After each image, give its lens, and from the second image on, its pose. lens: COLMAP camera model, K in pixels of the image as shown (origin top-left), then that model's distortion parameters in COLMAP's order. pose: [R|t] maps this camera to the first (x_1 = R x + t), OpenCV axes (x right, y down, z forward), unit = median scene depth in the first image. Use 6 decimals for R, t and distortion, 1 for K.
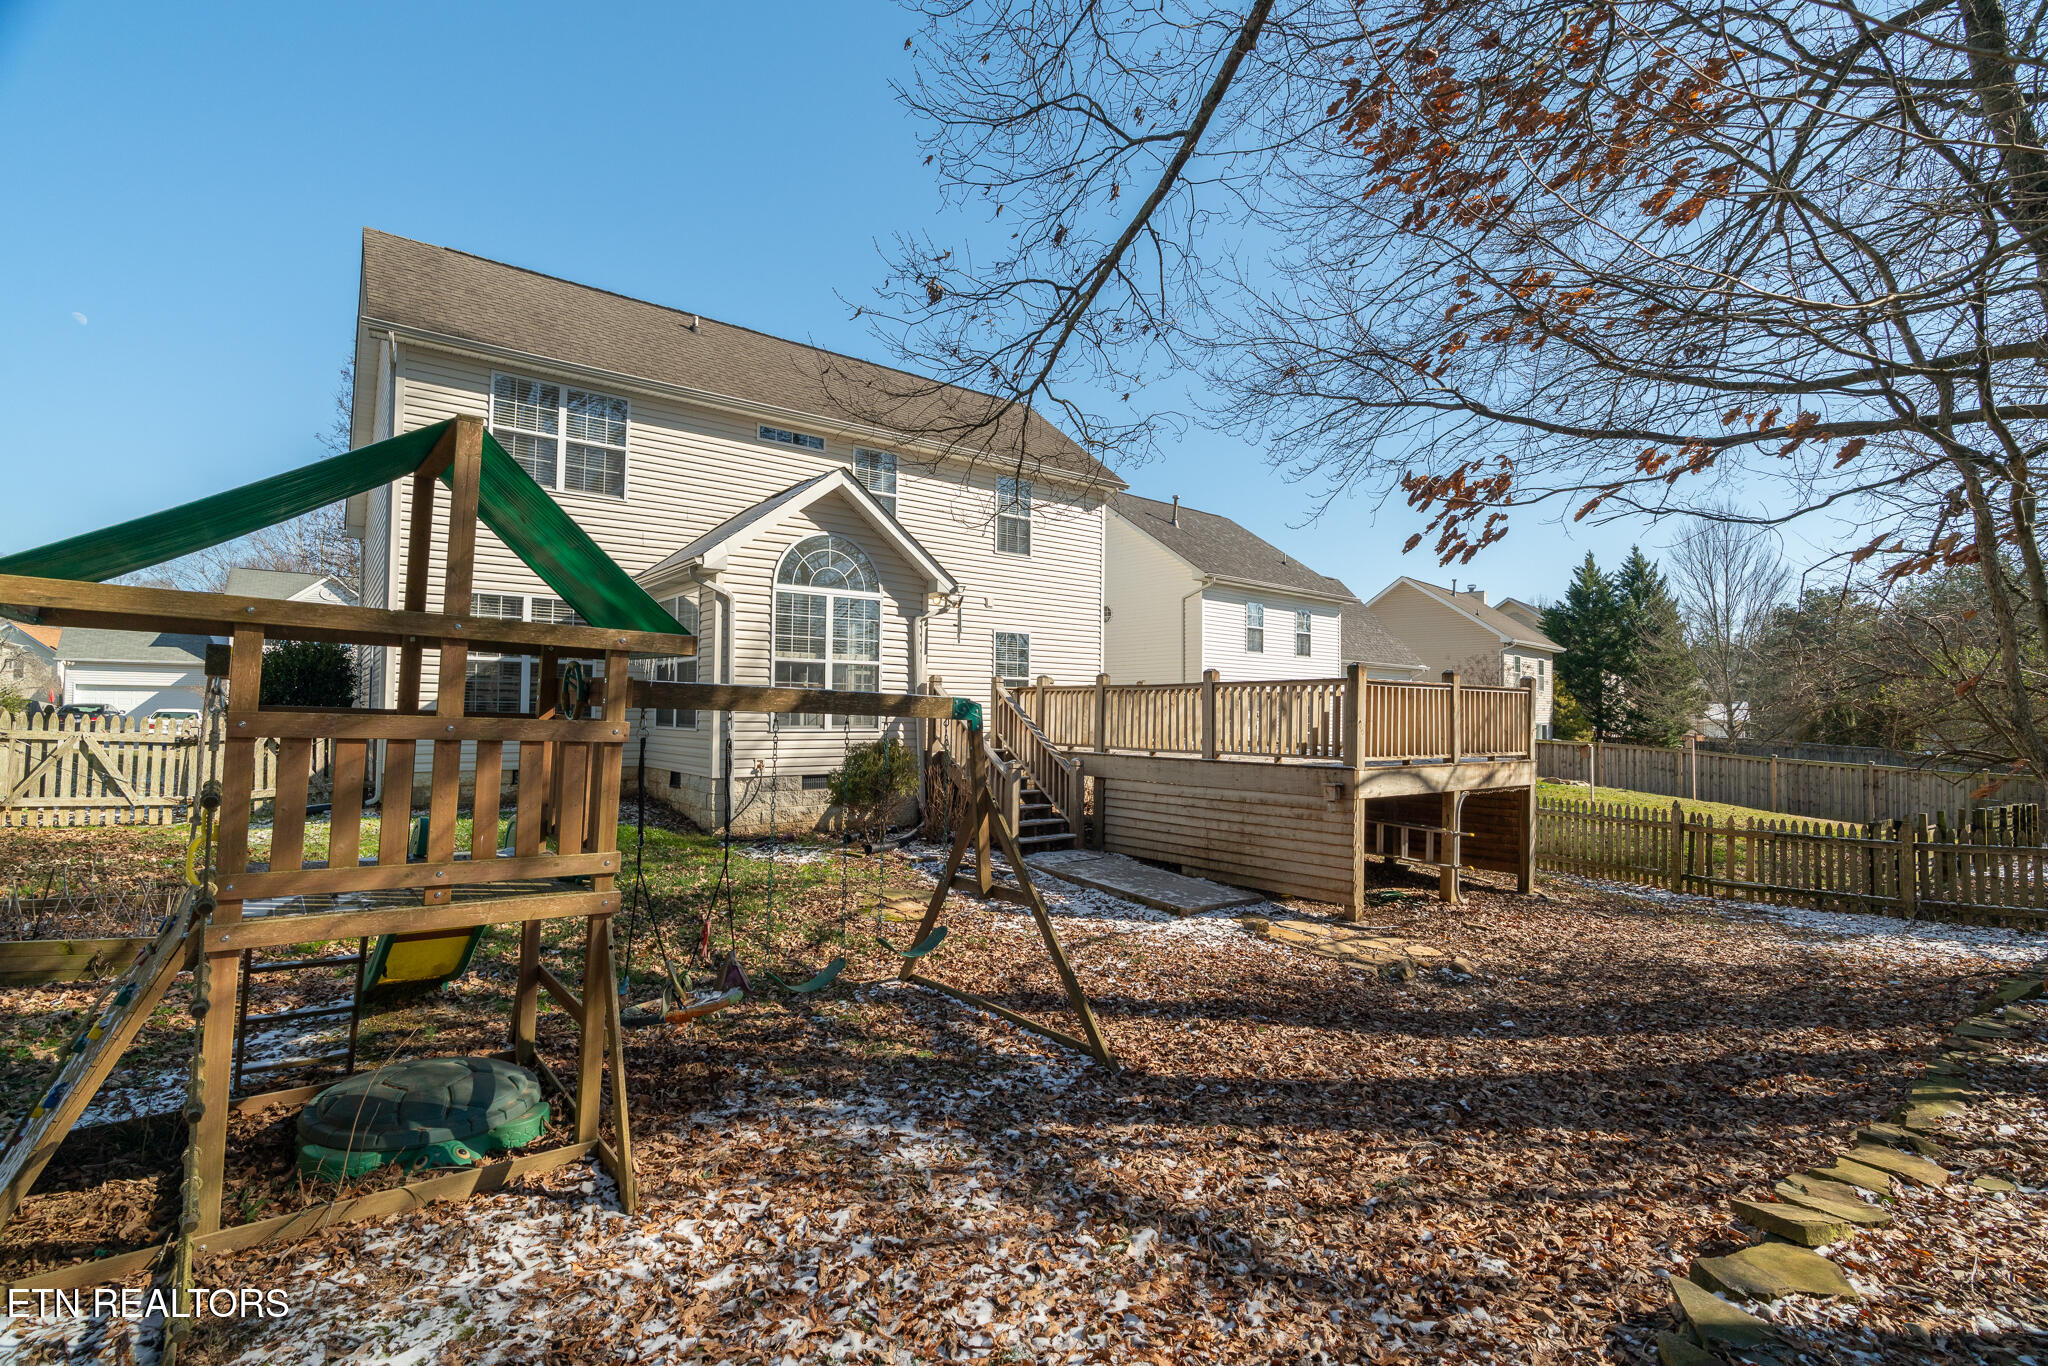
lens RADIAL K [[927.3, 0, 1024.0], [0, 927.3, 683.0], [0, 0, 1]] dist [0.000020, 0.000111]
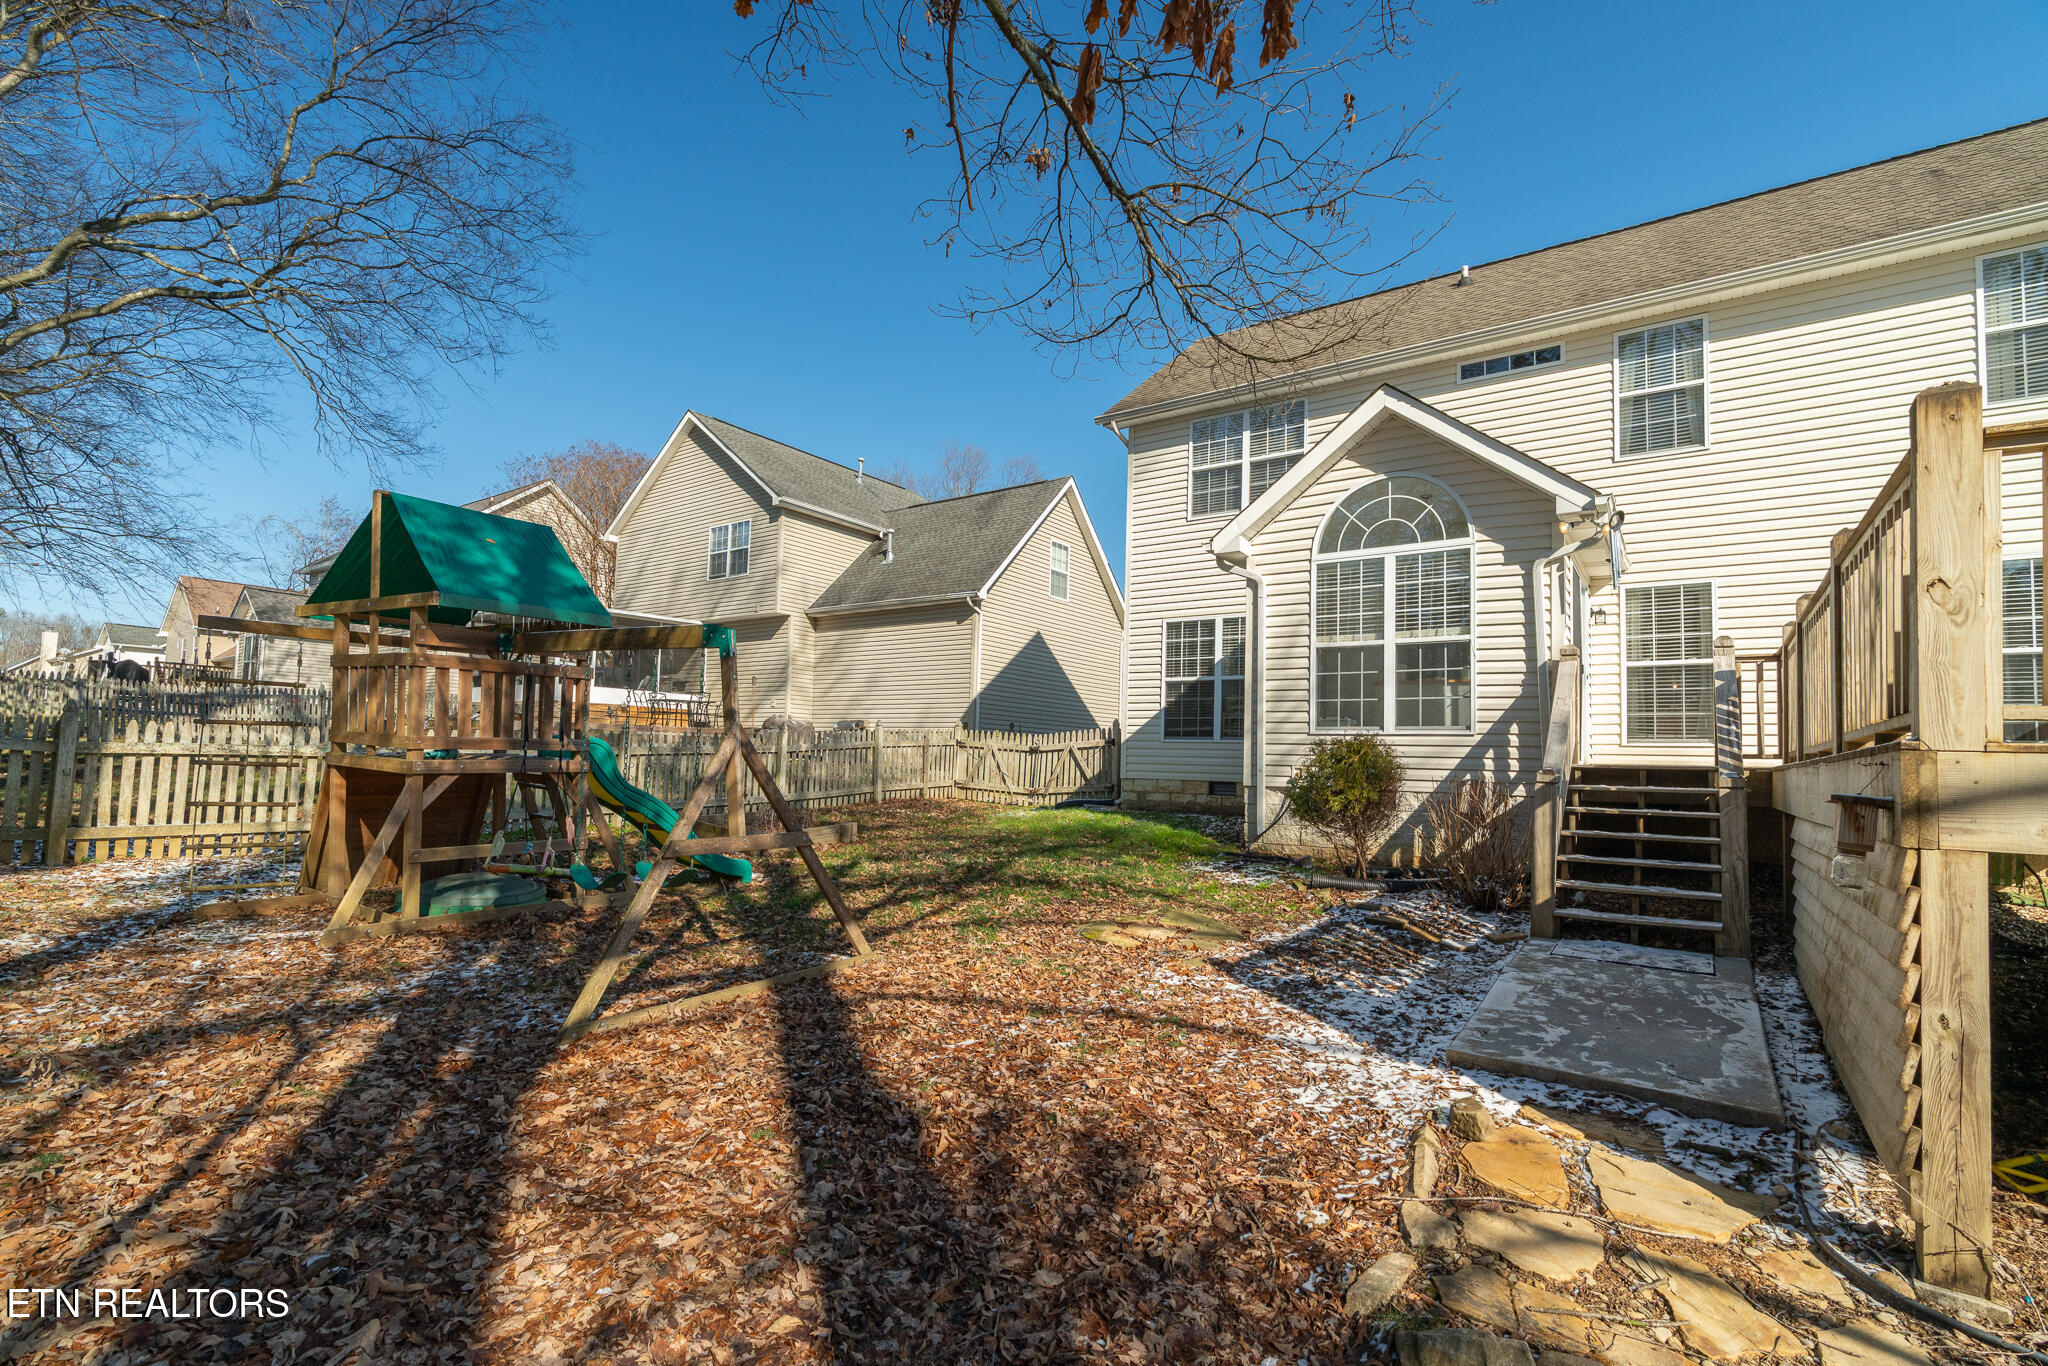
lens RADIAL K [[930.7, 0, 1018.1], [0, 930.7, 721.9], [0, 0, 1]] dist [-0.014450, 0.001177]
pose [[0.262516, -0.043615, -0.963941, 0.421356], [0.006459, 0.999035, -0.043444, 0.070142], [0.964906, 0.005178, 0.262545, 0.489618]]
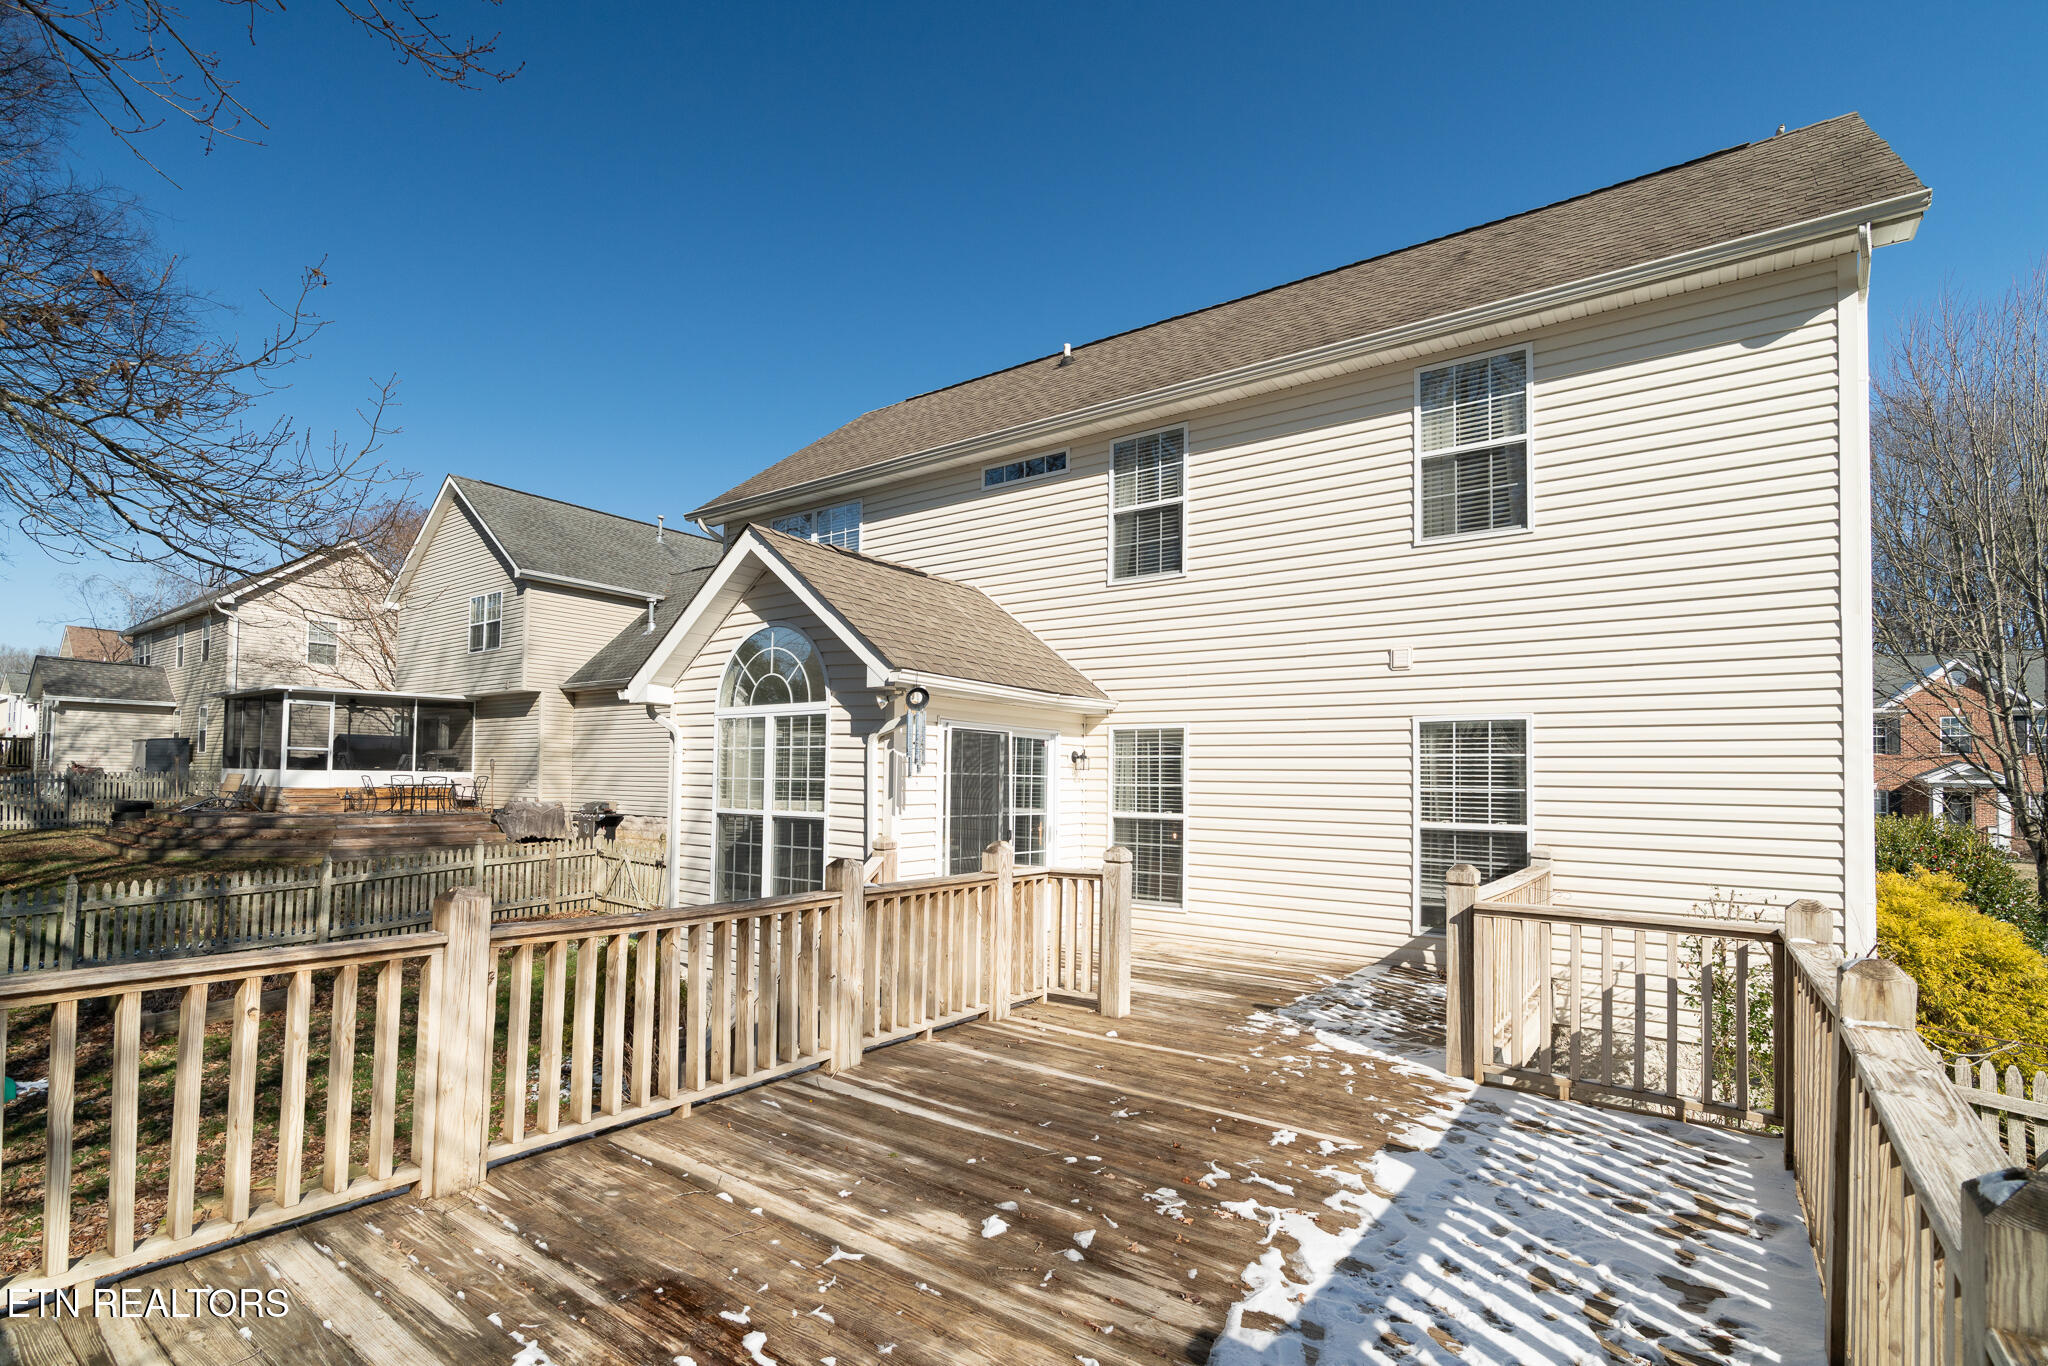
lens RADIAL K [[926.5, 0, 1026.0], [0, 926.5, 770.2], [0, 0, 1]] dist [-0.025044, 0.000230]
pose [[0.271725, -0.015007, -0.962258, 0.470659], [0.019036, 0.999767, -0.010216, -0.042309], [0.962187, -0.015541, 0.271947, 0.959895]]
